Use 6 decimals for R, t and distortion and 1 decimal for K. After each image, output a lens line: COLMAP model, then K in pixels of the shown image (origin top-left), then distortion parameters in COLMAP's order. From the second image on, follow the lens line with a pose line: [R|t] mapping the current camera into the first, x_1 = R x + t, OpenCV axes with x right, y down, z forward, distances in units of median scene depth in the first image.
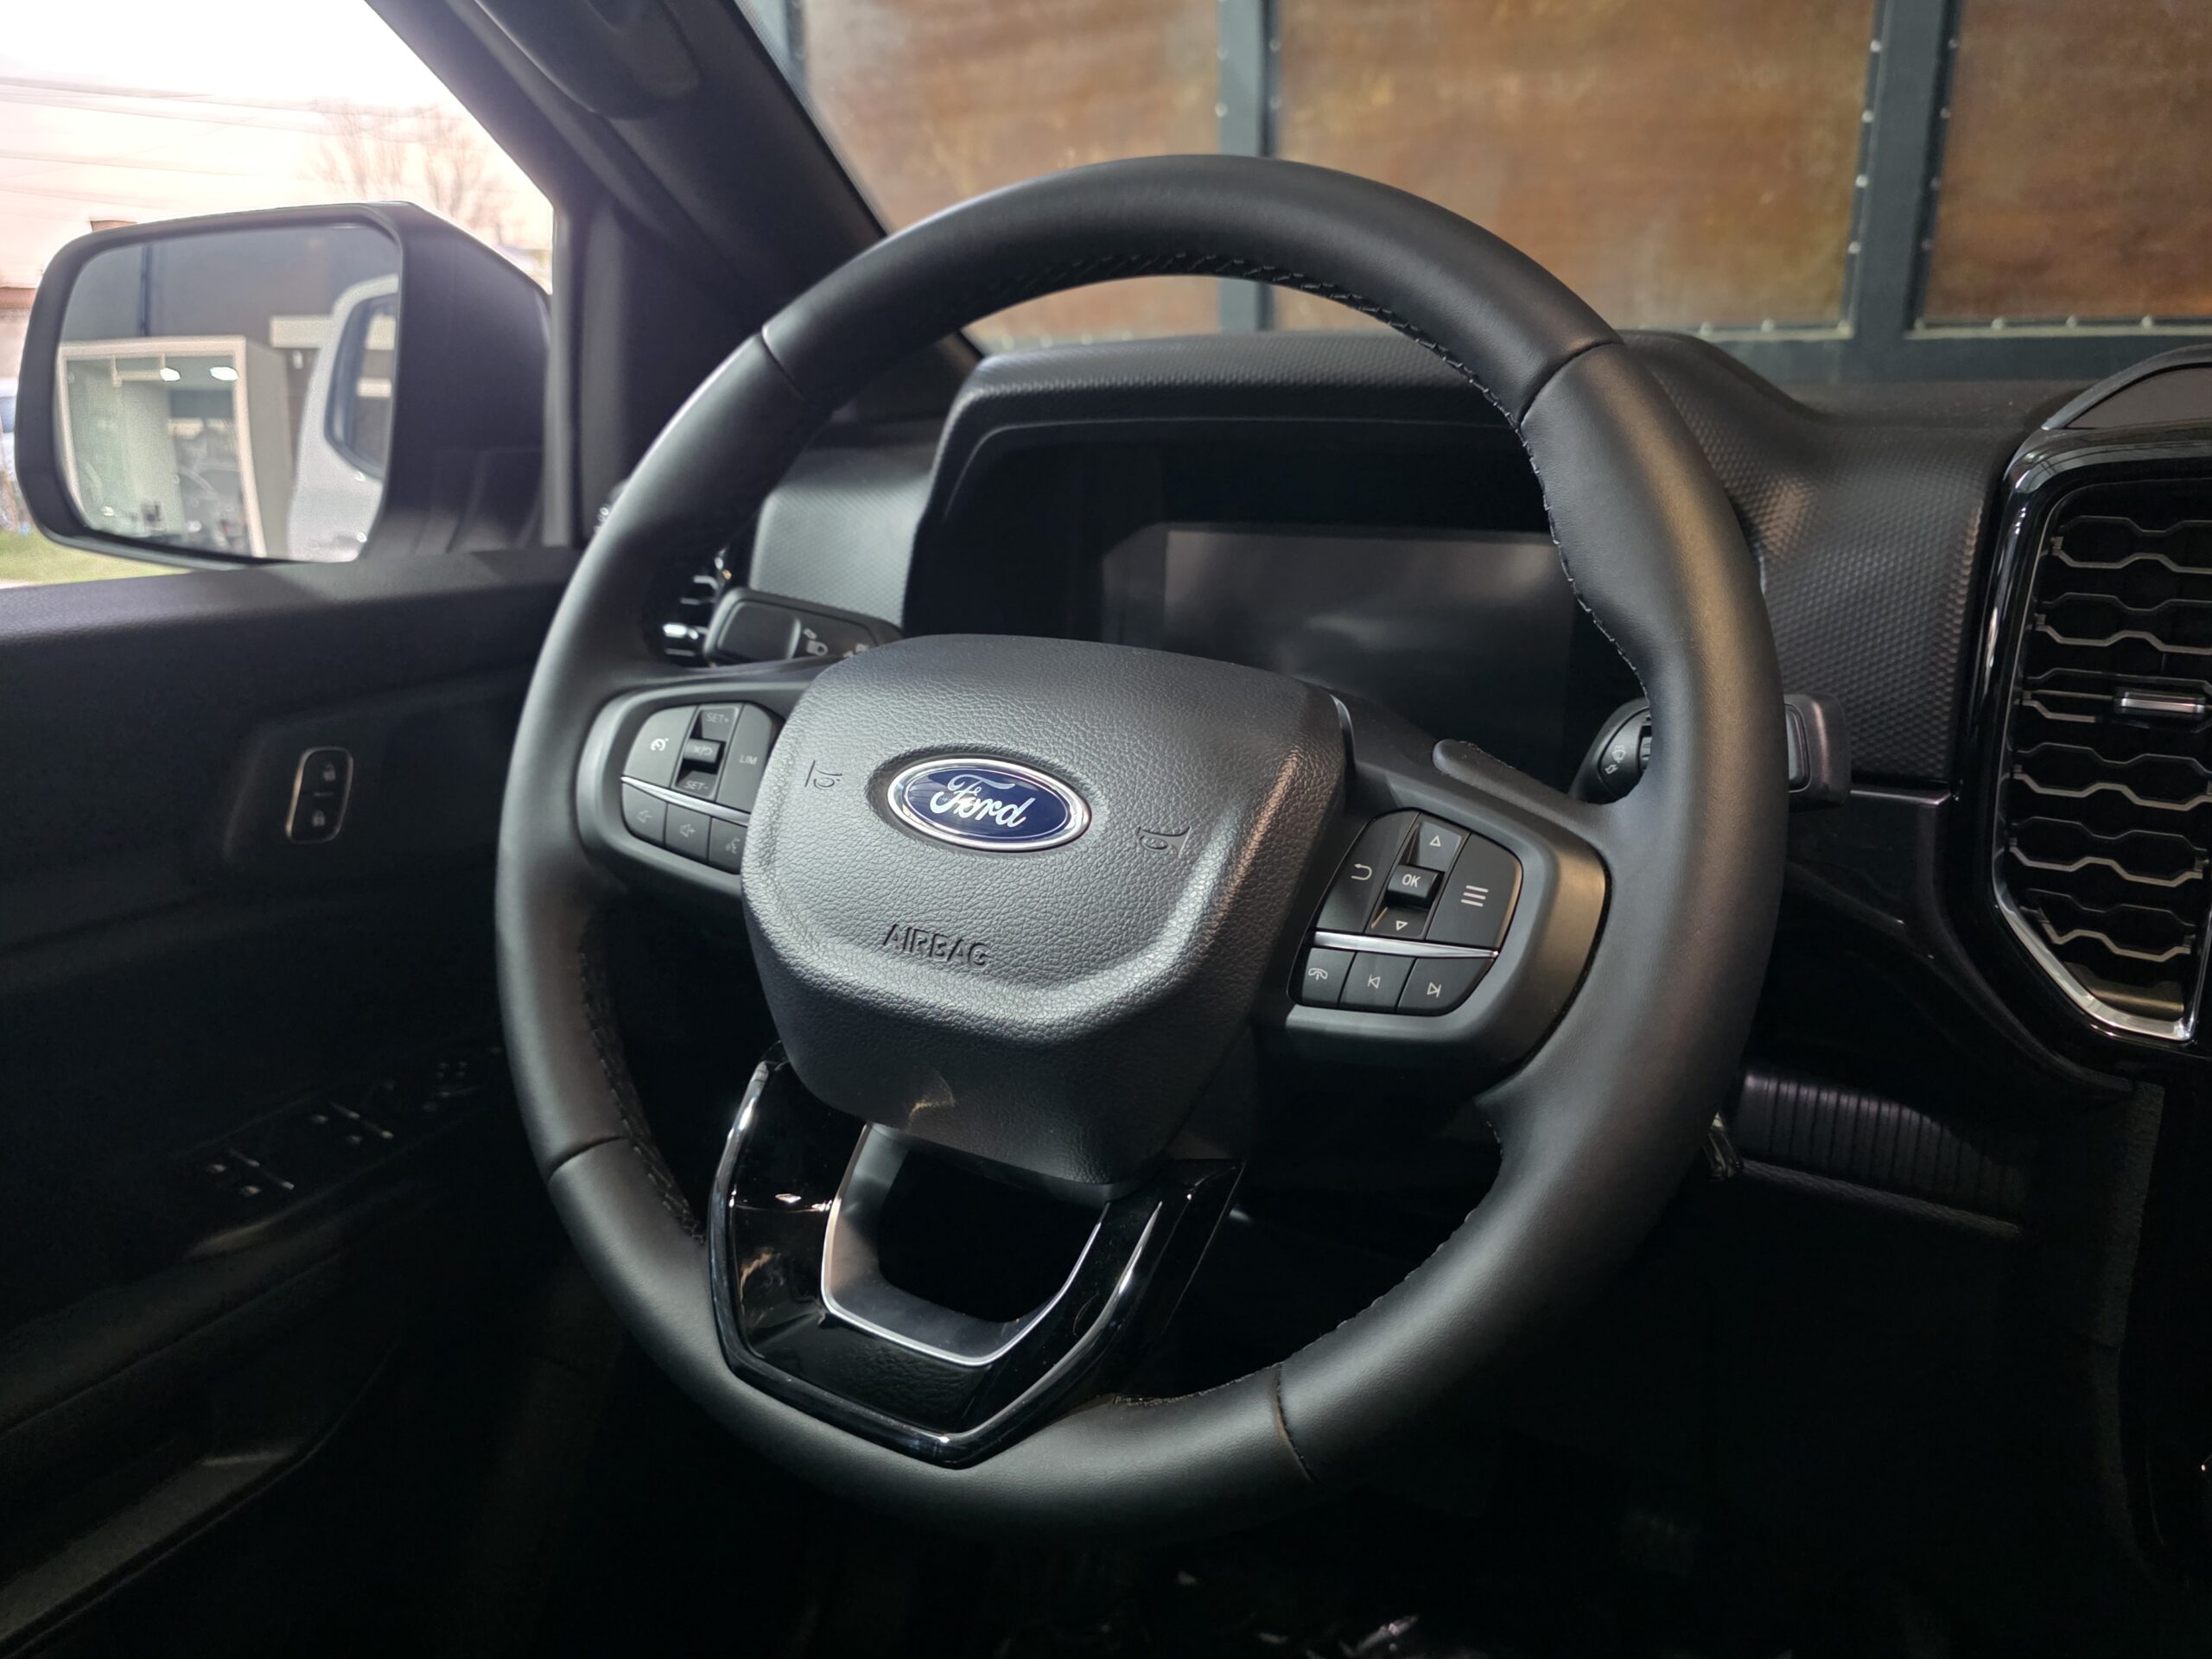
lens RADIAL K [[1558.6, 0, 1109.4], [0, 1558.6, 830.5], [0, 0, 1]] dist [0.057614, -0.090811]
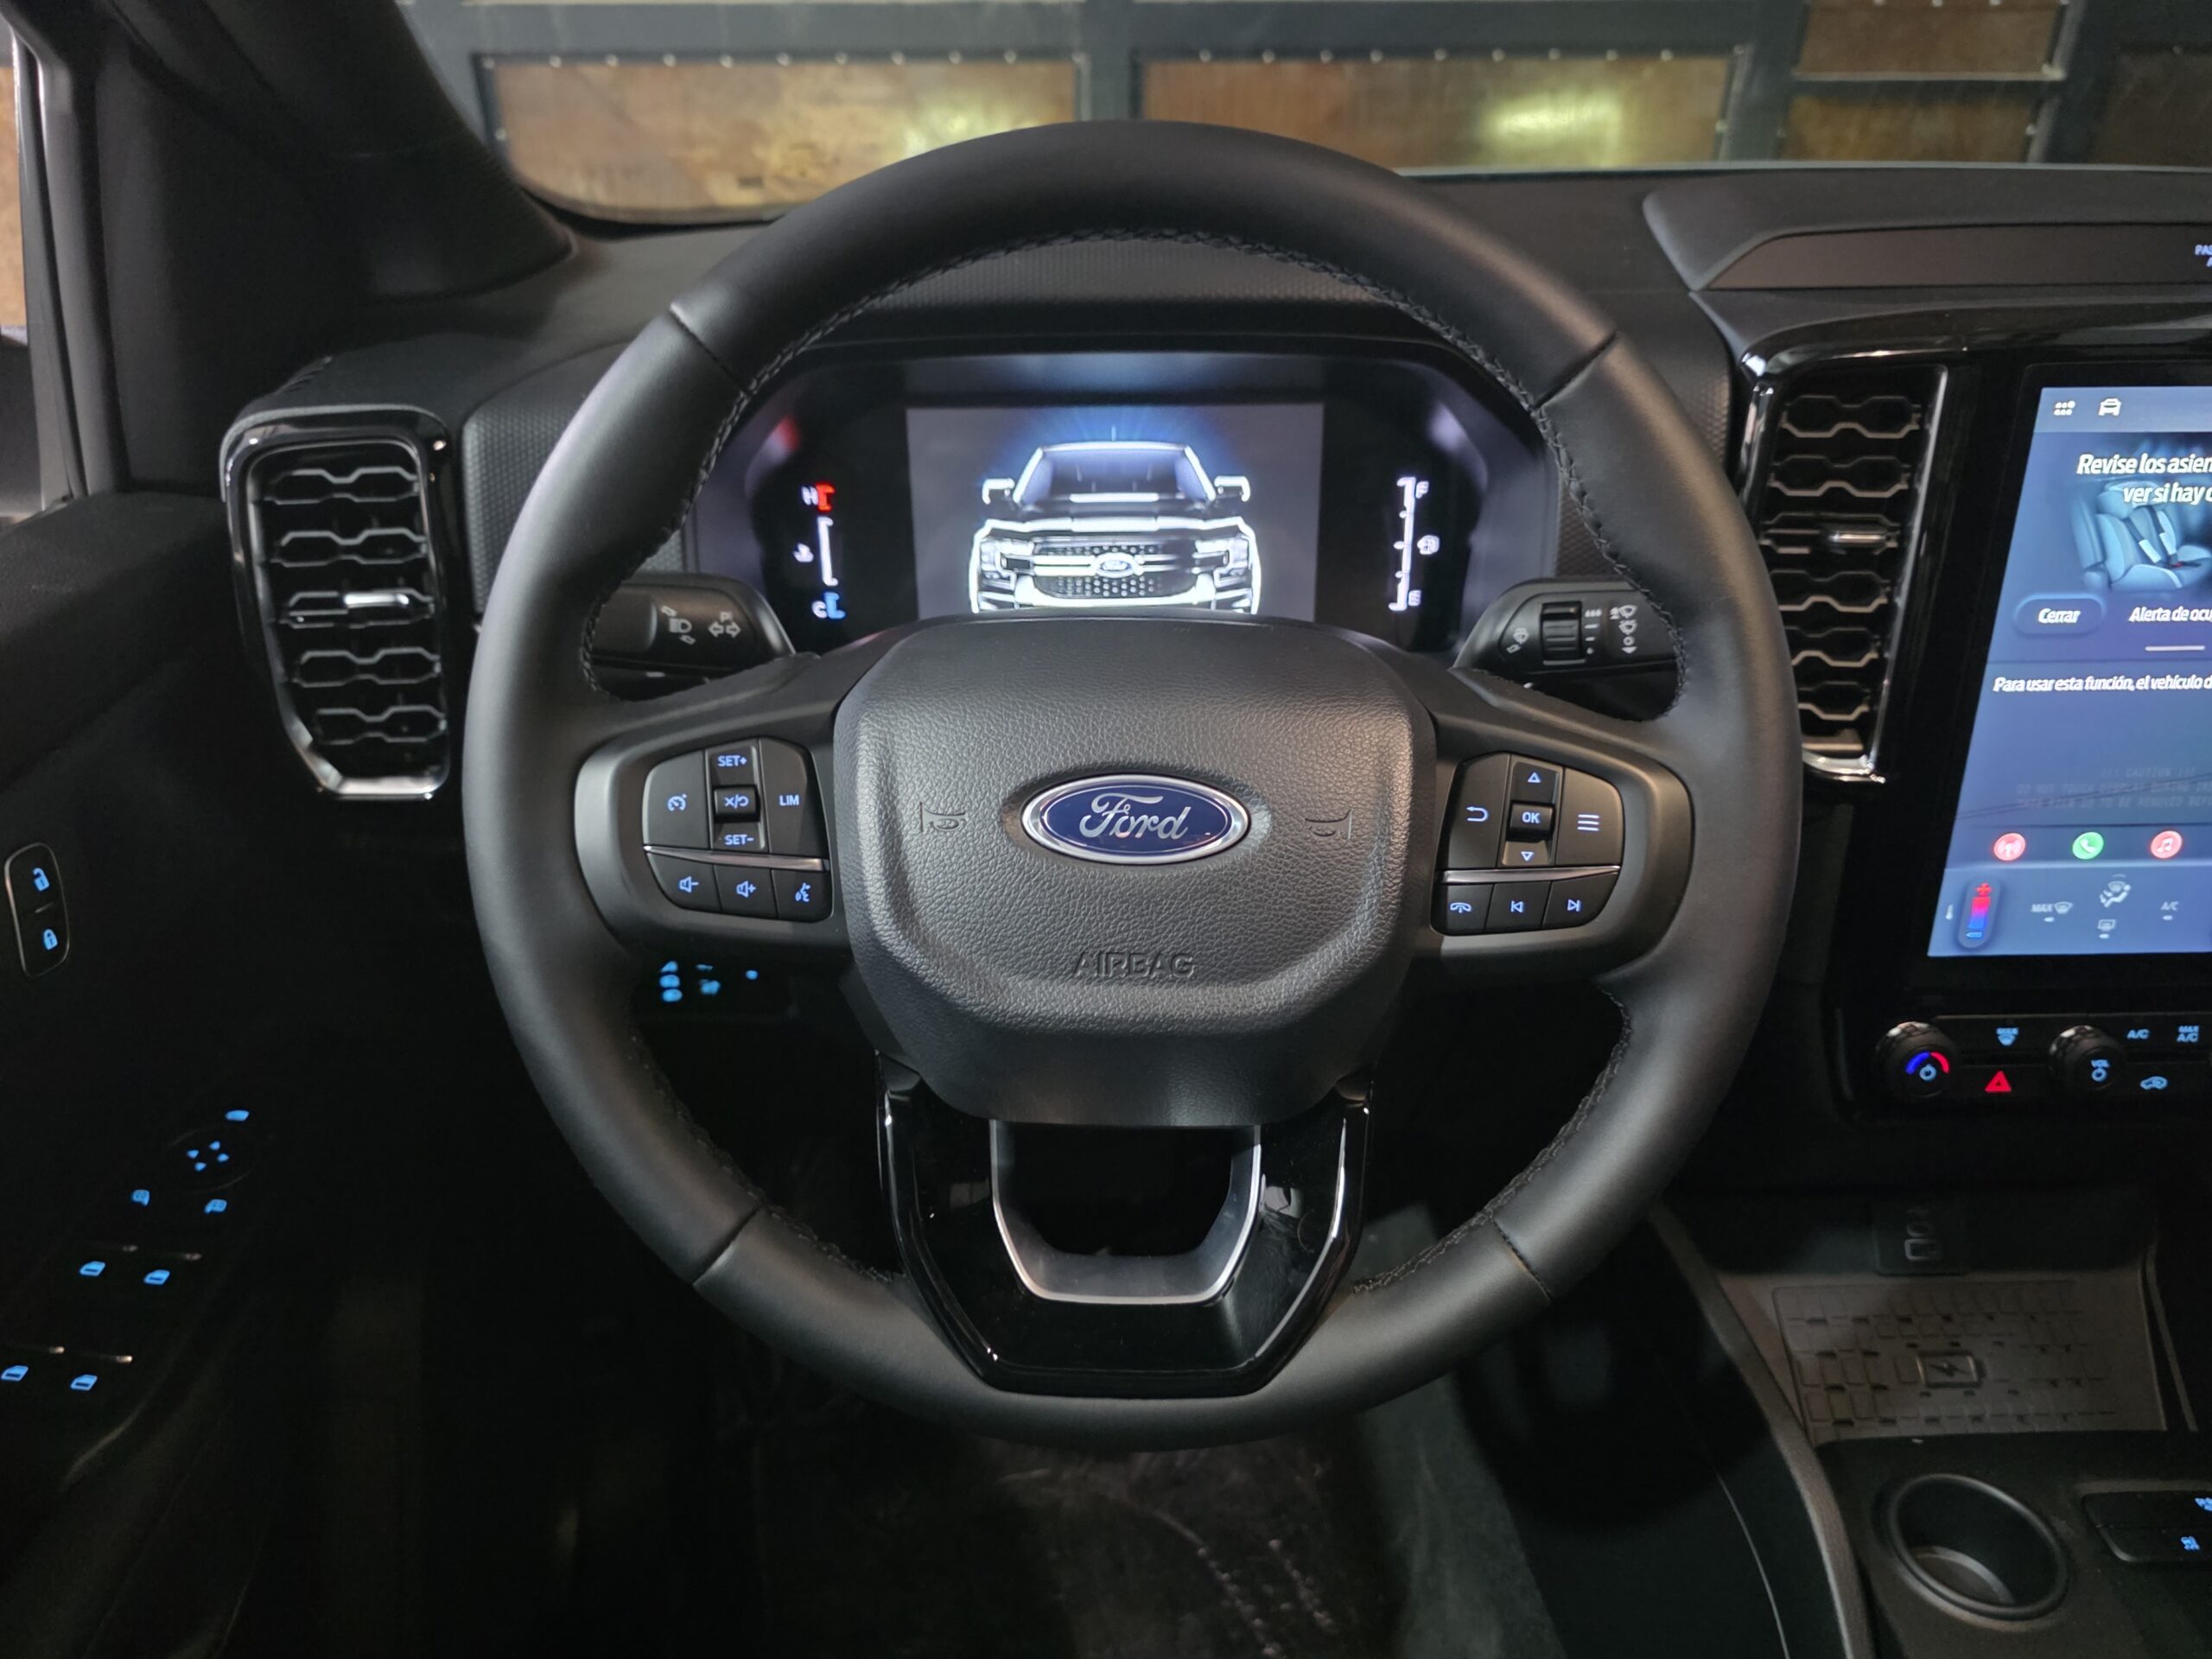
lens RADIAL K [[1551.1, 0, 1124.0], [0, 1551.1, 809.7], [0, 0, 1]] dist [0.039466, -0.047619]
pose [[0.870831, -0.231163, 0.433840, -0.526836], [0.139324, 0.962410, 0.233142, -0.261944], [-0.471426, -0.142583, 0.870303, 0.100941]]
